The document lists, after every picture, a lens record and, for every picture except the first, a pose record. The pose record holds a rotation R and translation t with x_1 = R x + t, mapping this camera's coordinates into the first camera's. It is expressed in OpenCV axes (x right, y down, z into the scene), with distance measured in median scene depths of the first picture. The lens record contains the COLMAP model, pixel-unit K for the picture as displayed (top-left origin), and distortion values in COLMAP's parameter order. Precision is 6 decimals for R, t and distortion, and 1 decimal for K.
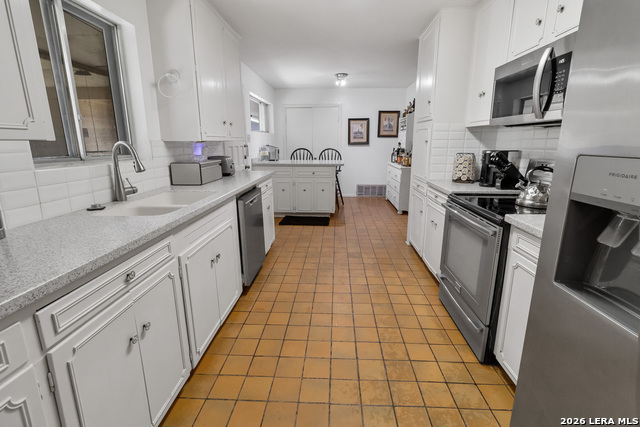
lens RADIAL K [[304.4, 0, 323.1], [0, 304.4, 212.9], [0, 0, 1]] dist [0.000508, 0.000439]
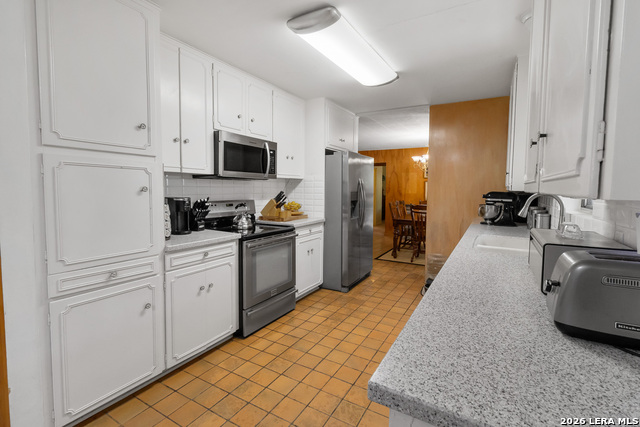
lens RADIAL K [[304.4, 0, 317.9], [0, 304.4, 207.7], [0, 0, 1]] dist [0.000508, 0.000439]
pose [[-0.886935, -0.032939, 0.460719, -0.296286], [0.100934, 0.959527, 0.262909, -0.387364], [-0.450732, 0.279685, -0.847713, 1.623127]]
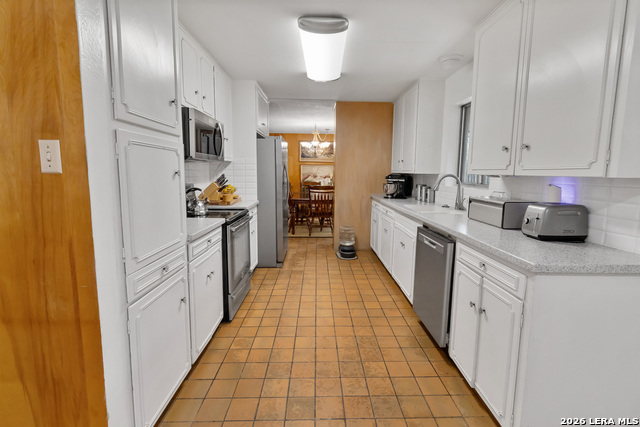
lens RADIAL K [[304.4, 0, 329.4], [0, 304.4, 210.3], [0, 0, 1]] dist [0.000508, 0.000439]
pose [[-0.996179, 0.004675, -0.087211, 0.135672], [-0.026048, 0.937215, 0.347777, -0.441226], [0.083361, 0.348720, -0.933512, 1.845052]]
